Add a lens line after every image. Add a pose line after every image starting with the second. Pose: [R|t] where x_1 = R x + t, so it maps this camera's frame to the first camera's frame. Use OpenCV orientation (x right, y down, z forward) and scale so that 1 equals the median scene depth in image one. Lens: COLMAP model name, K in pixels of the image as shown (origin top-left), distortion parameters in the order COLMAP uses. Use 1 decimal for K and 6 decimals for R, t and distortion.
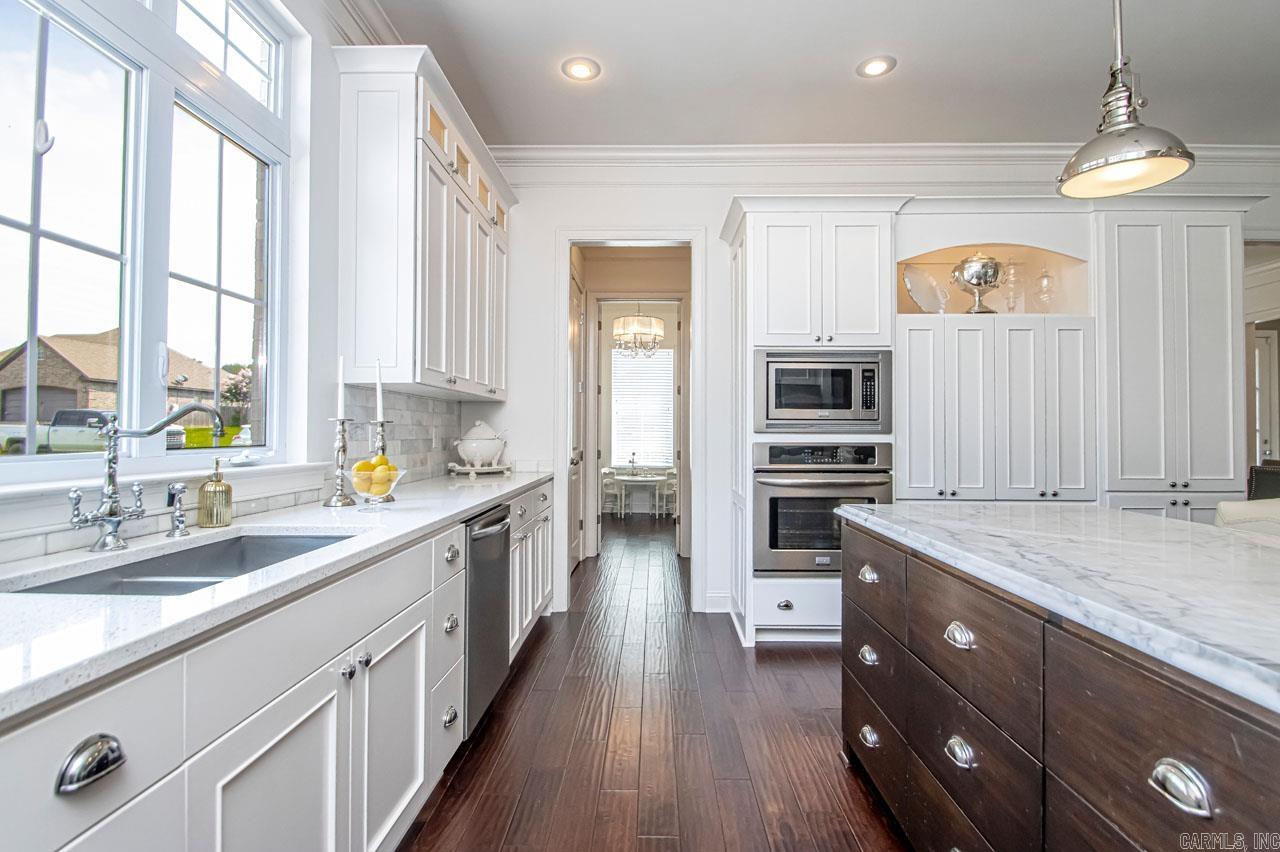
lens RADIAL K [[610.6, 0, 644.5], [0, 610.6, 420.0], [0, 0, 1]] dist [-0.000010, -0.000013]
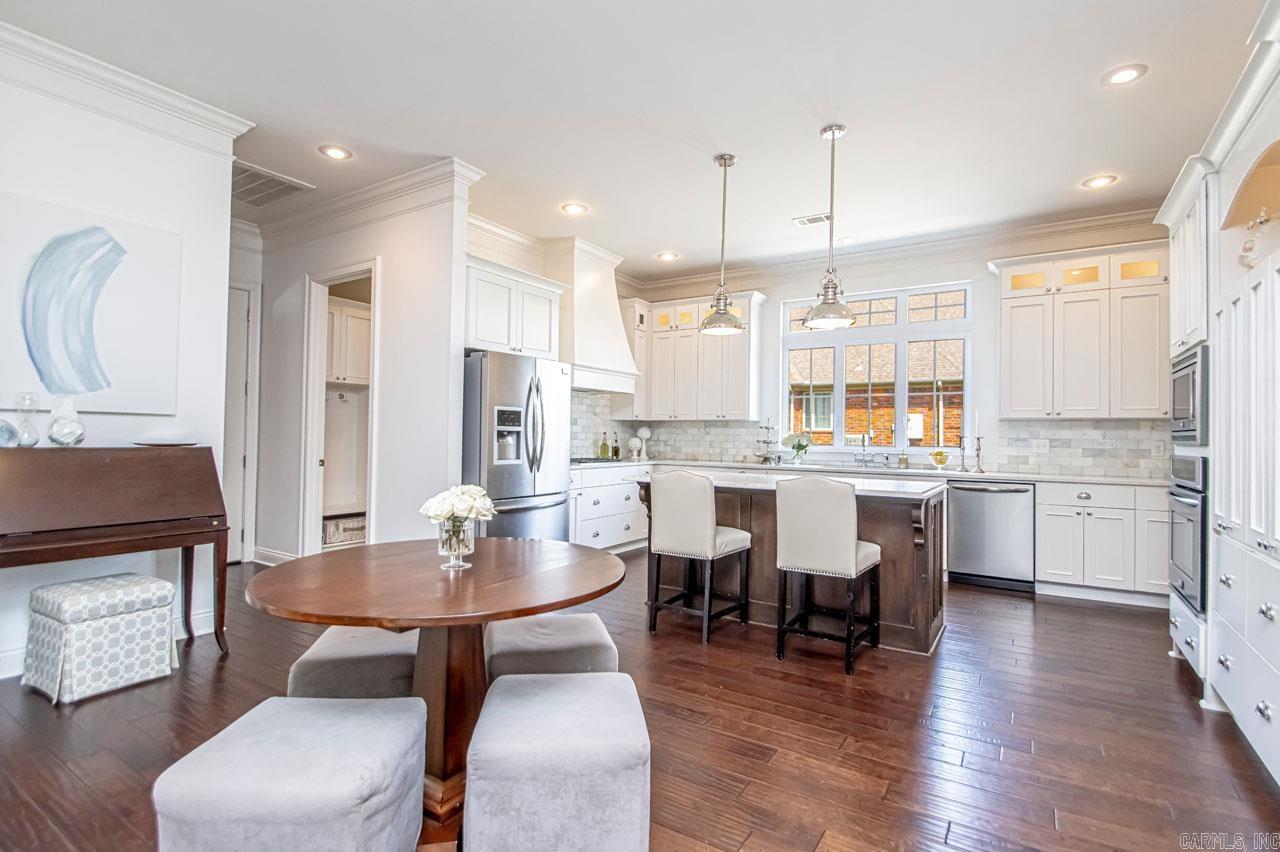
lens RADIAL K [[600.2, 0, 645.6], [0, 600.2, 430.2], [0, 0, 1]] dist [0.000009, -0.007013]
pose [[-0.536770, -0.018811, -0.843519, 1.478321], [0.001065, 0.999736, -0.022972, 0.017406], [0.843728, -0.013229, -0.536608, 0.797066]]
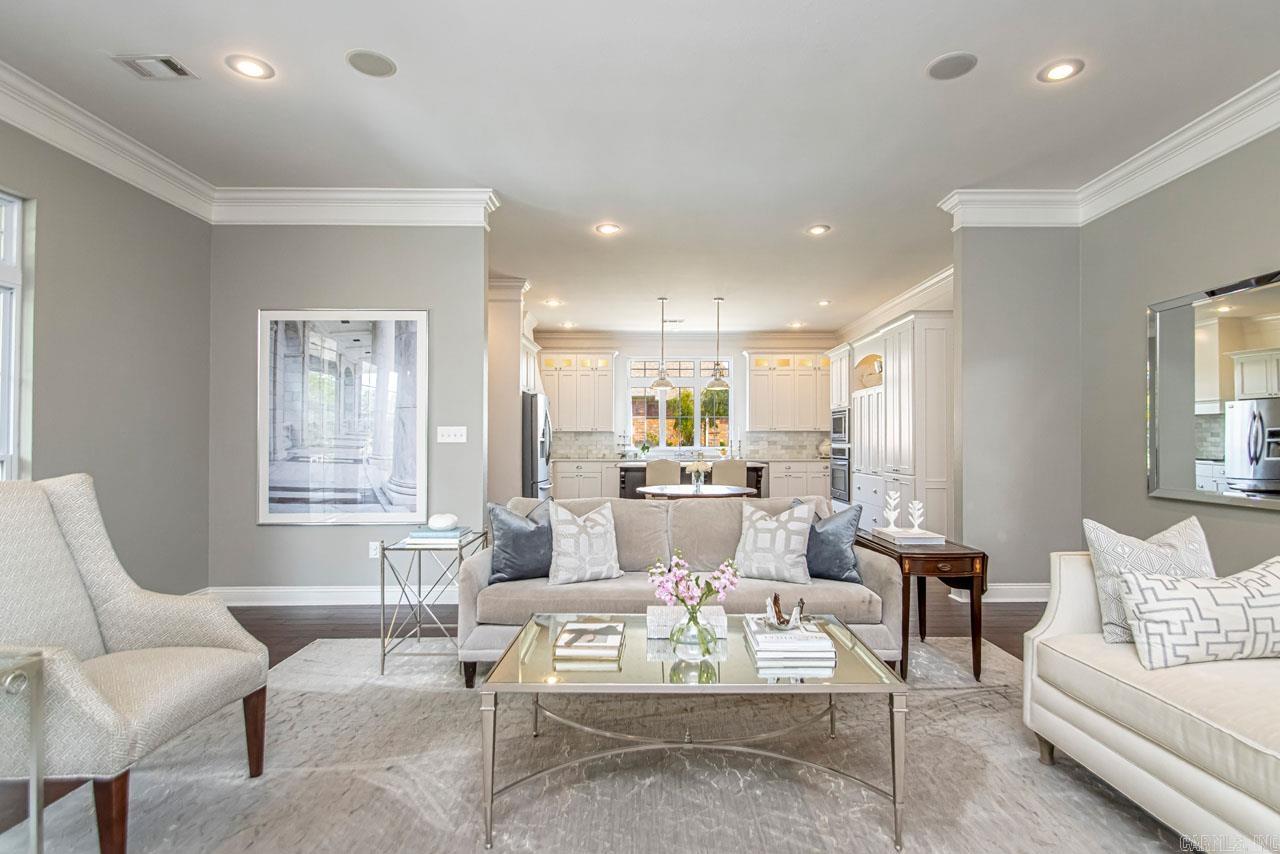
lens RADIAL K [[610.9, 0, 647.6], [0, 610.9, 435.0], [0, 0, 1]] dist [0.000297, -0.000737]
pose [[0.006909, -0.014051, -0.999877, 2.761266], [0.020802, 0.999687, -0.013905, 0.006126], [0.999760, -0.020703, 0.007199, 0.209268]]
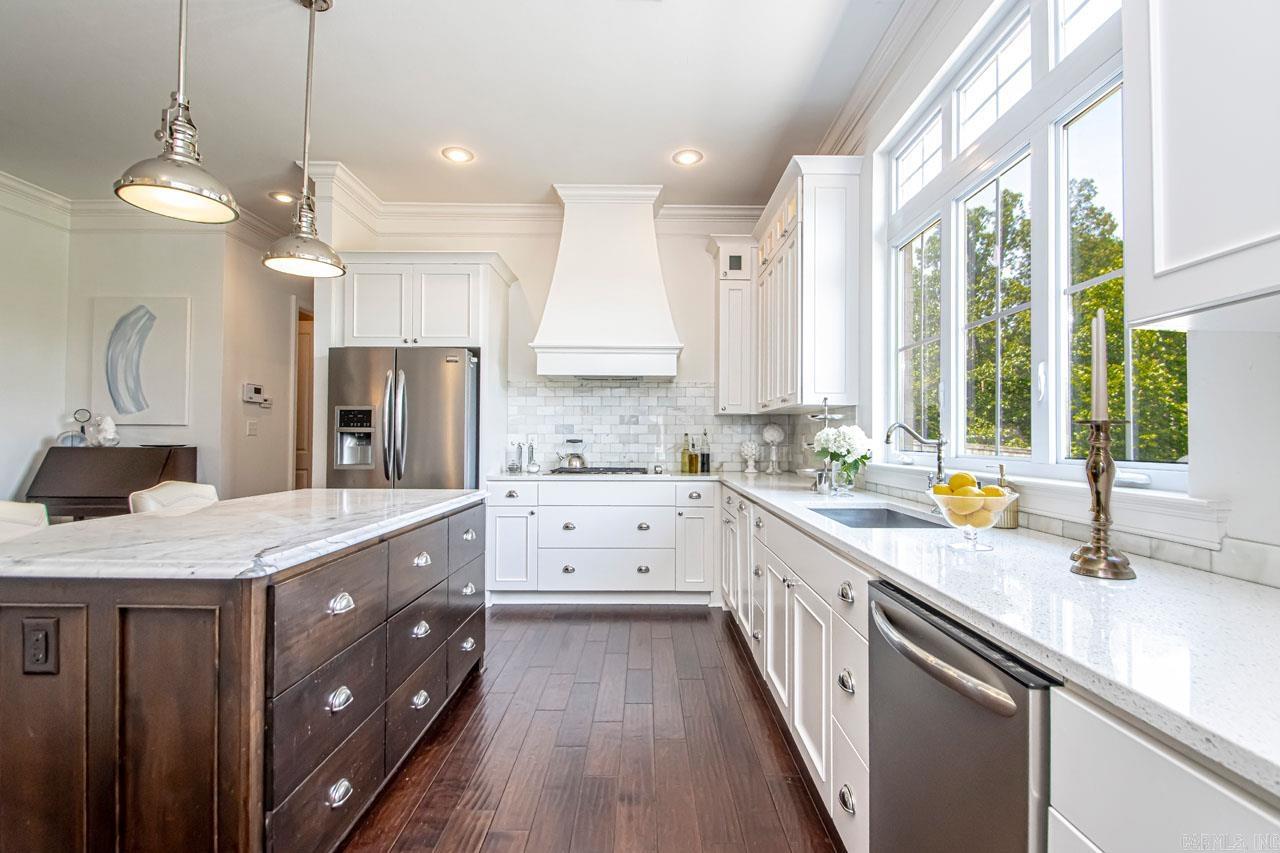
lens RADIAL K [[600.2, 0, 645.6], [0, 600.2, 430.7], [0, 0, 1]] dist [0.000009, -0.007013]
pose [[-0.999839, -0.008321, -0.015875, -0.010801], [-0.007815, 0.999468, -0.031665, 0.017837], [0.016130, -0.031536, -0.999372, 1.035767]]
